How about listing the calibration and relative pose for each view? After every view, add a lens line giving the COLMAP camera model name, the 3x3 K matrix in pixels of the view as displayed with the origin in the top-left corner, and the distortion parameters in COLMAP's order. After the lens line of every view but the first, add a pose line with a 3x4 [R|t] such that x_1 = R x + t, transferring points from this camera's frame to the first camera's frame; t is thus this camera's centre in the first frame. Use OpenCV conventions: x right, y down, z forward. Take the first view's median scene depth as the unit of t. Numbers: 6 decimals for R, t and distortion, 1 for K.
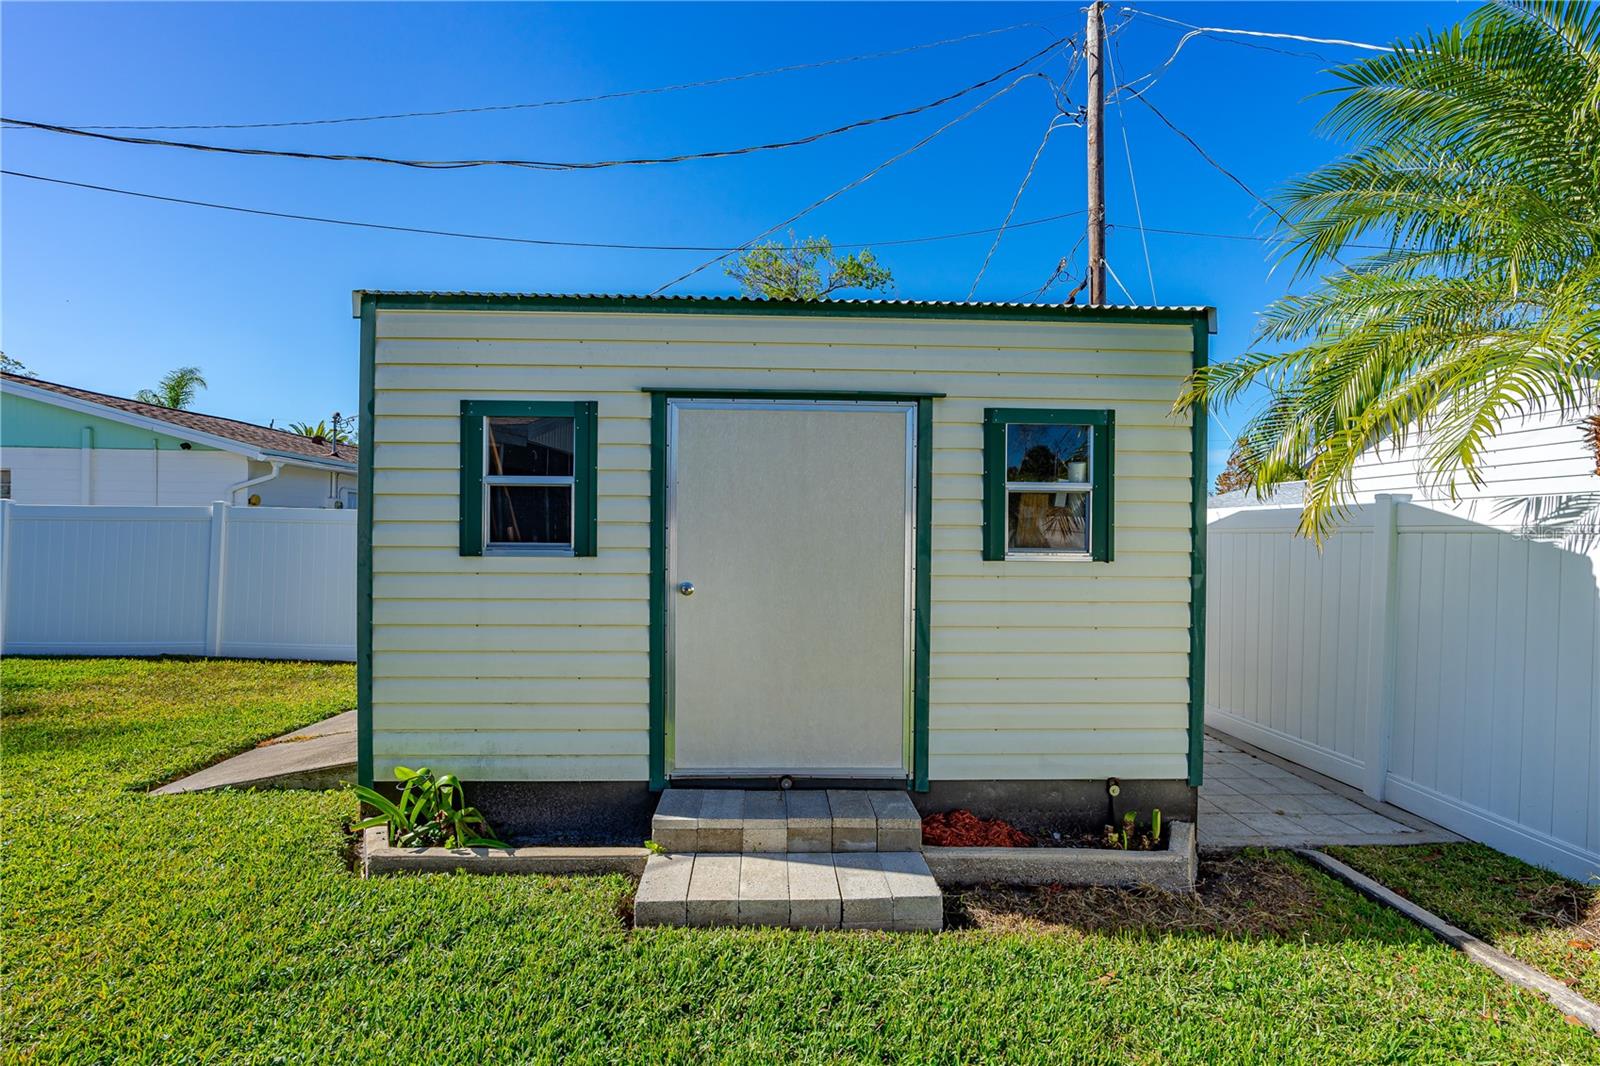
lens RADIAL K [[755.7, 0, 762.3], [0, 755.7, 531.6], [0, 0, 1]] dist [-0.012340, 0.004349]
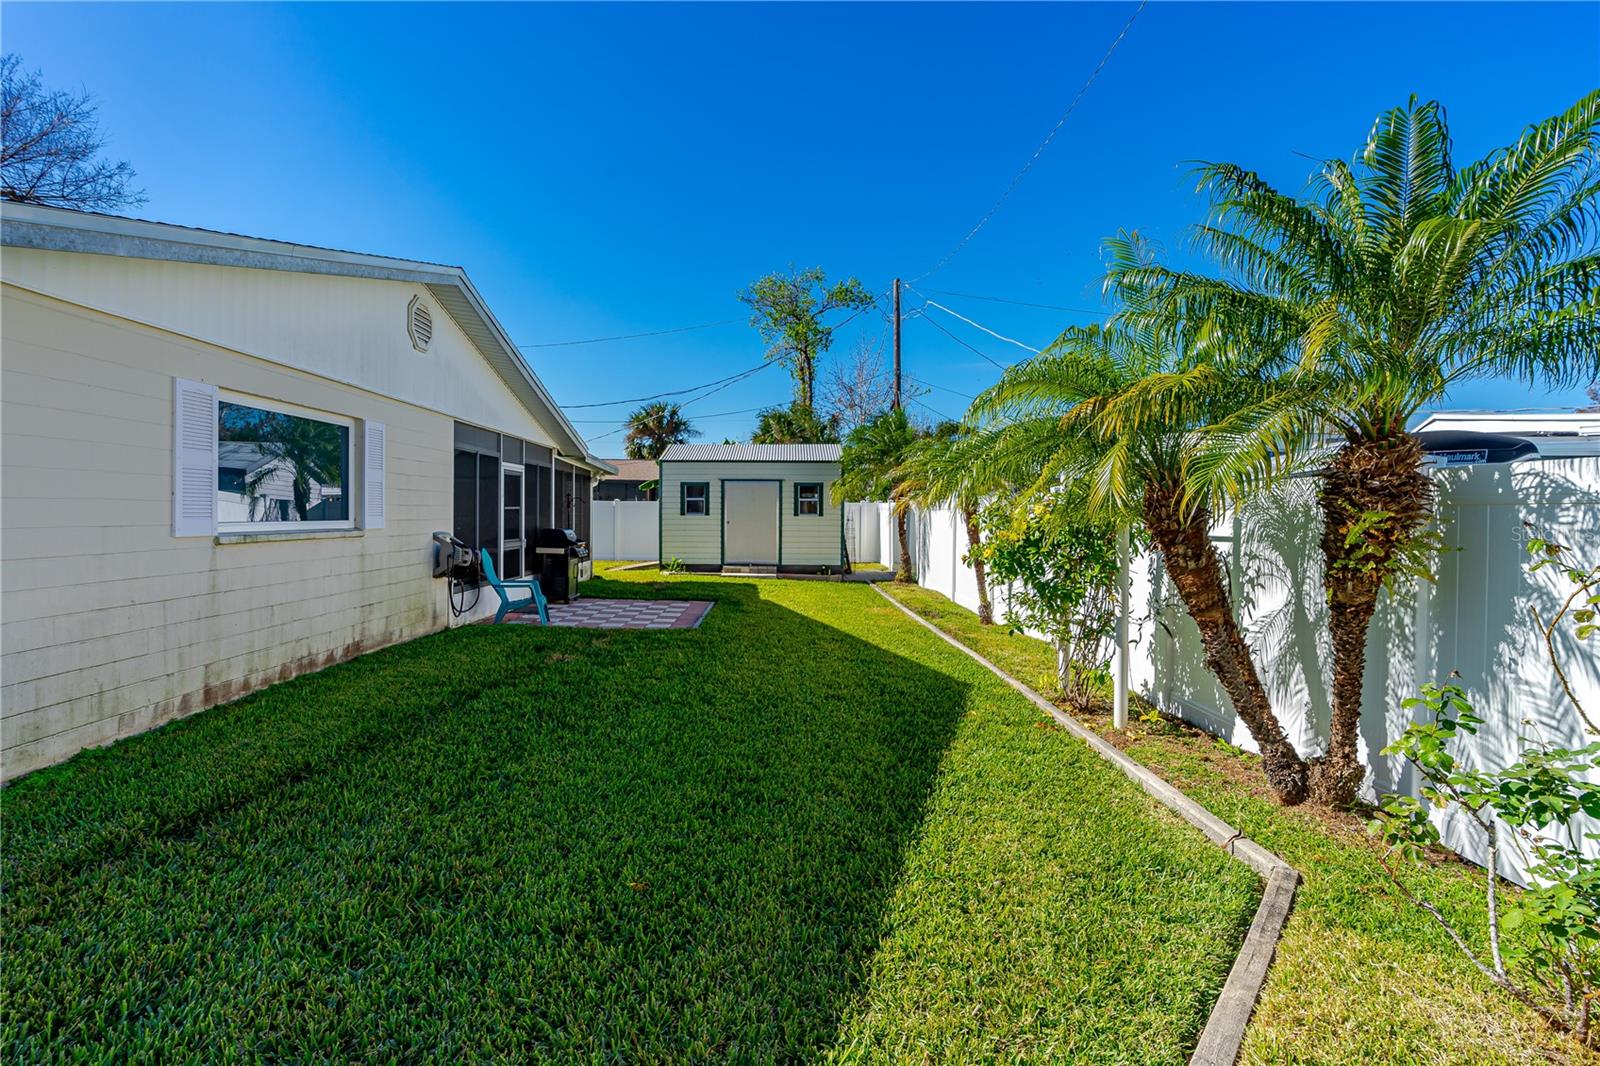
lens RADIAL K [[796.7, 0, 755.4], [0, 796.7, 521.8], [0, 0, 1]] dist [-0.012040, 0.004249]
pose [[0.999533, -0.002940, -0.030420, 0.211440], [0.003589, 0.999766, 0.021324, -0.030911], [0.030350, -0.021423, 0.999310, -3.893646]]
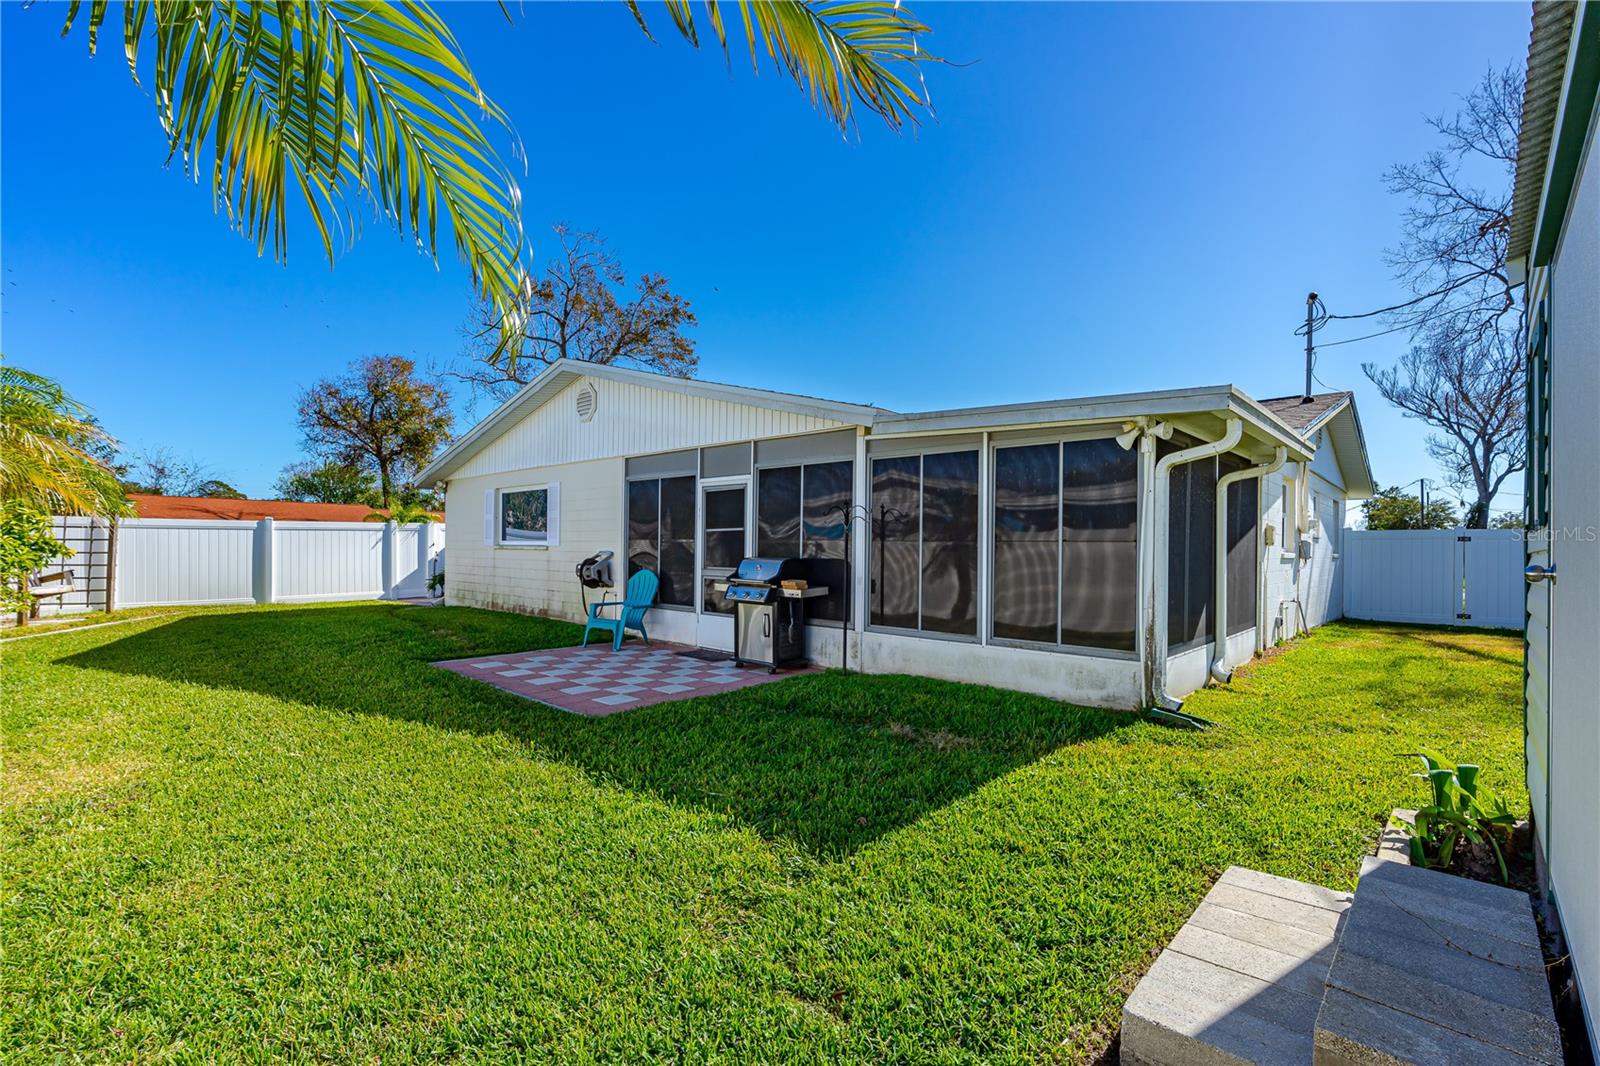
lens RADIAL K [[755.7, 0, 815.8], [0, 755.7, 538.2], [0, 0, 1]] dist [-0.012340, 0.004349]
pose [[-0.701085, -0.030524, -0.712424, 0.681896], [-0.012932, 0.999463, -0.030095, 0.069861], [0.712960, -0.011886, -0.701104, 0.954847]]
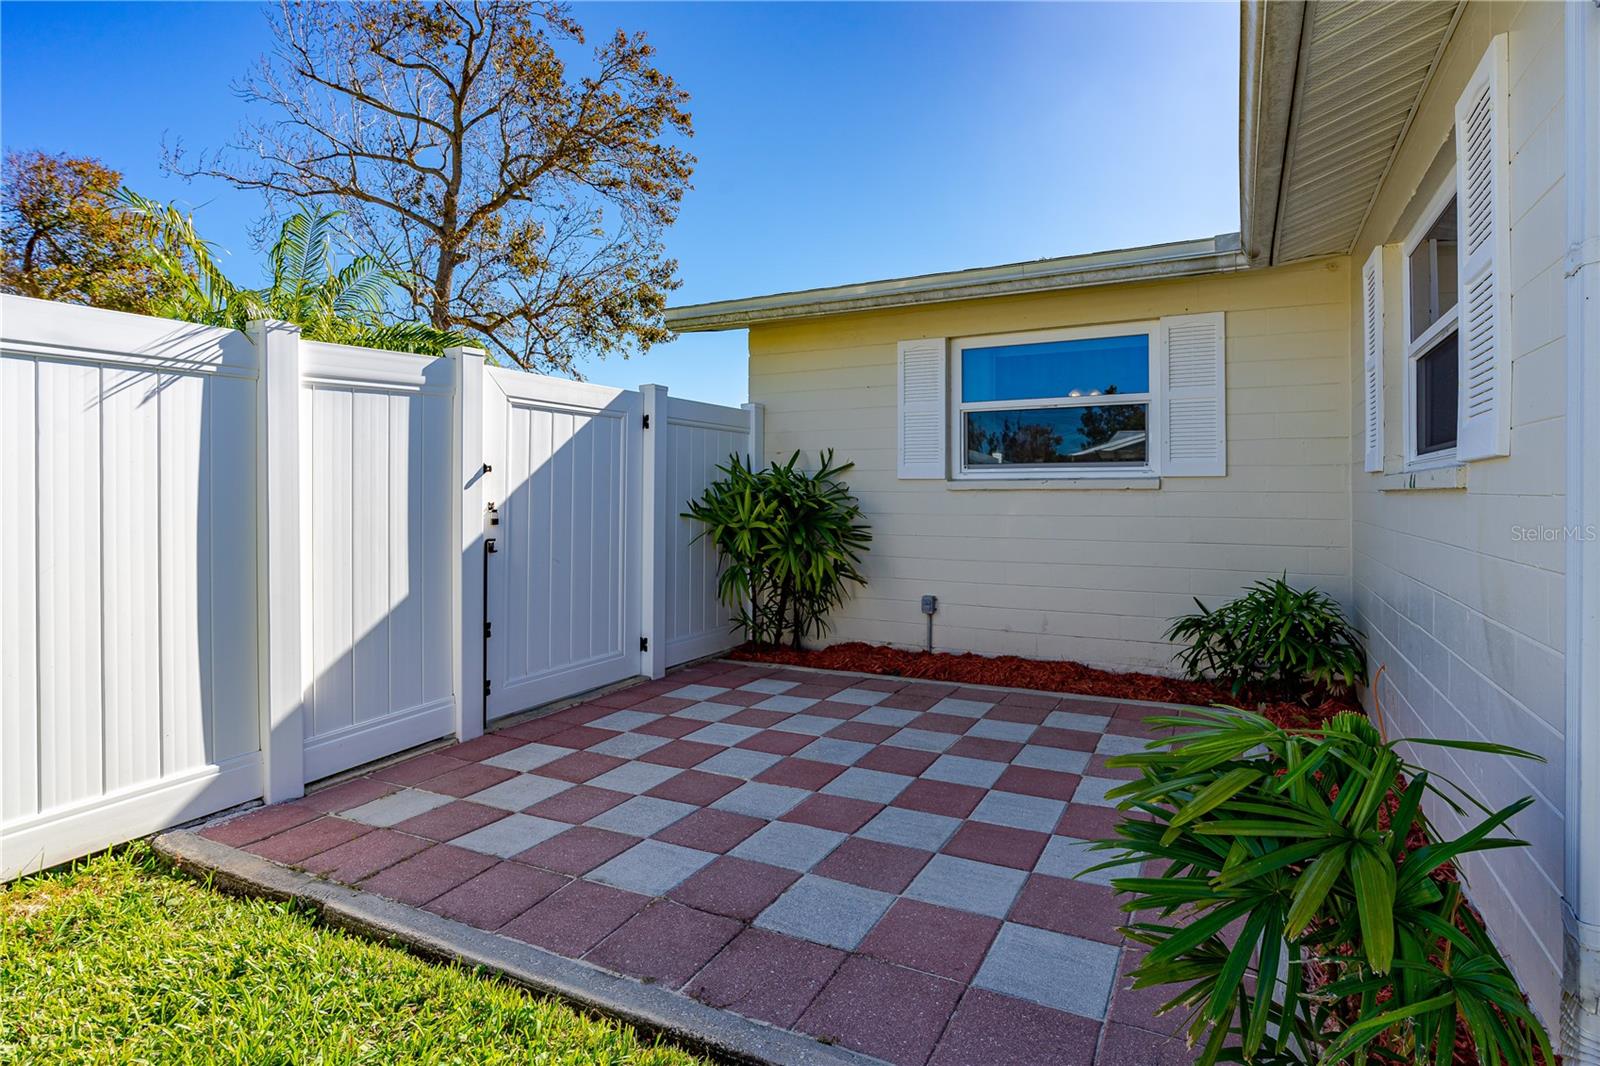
lens RADIAL K [[755.7, 0, 865.5], [0, 755.7, 489.3], [0, 0, 1]] dist [-0.012340, 0.004349]
pose [[-0.450937, -0.017246, -0.892389, -0.396025], [-0.005154, 0.999847, -0.016719, 0.034890], [0.892541, -0.002940, -0.450957, -3.286173]]
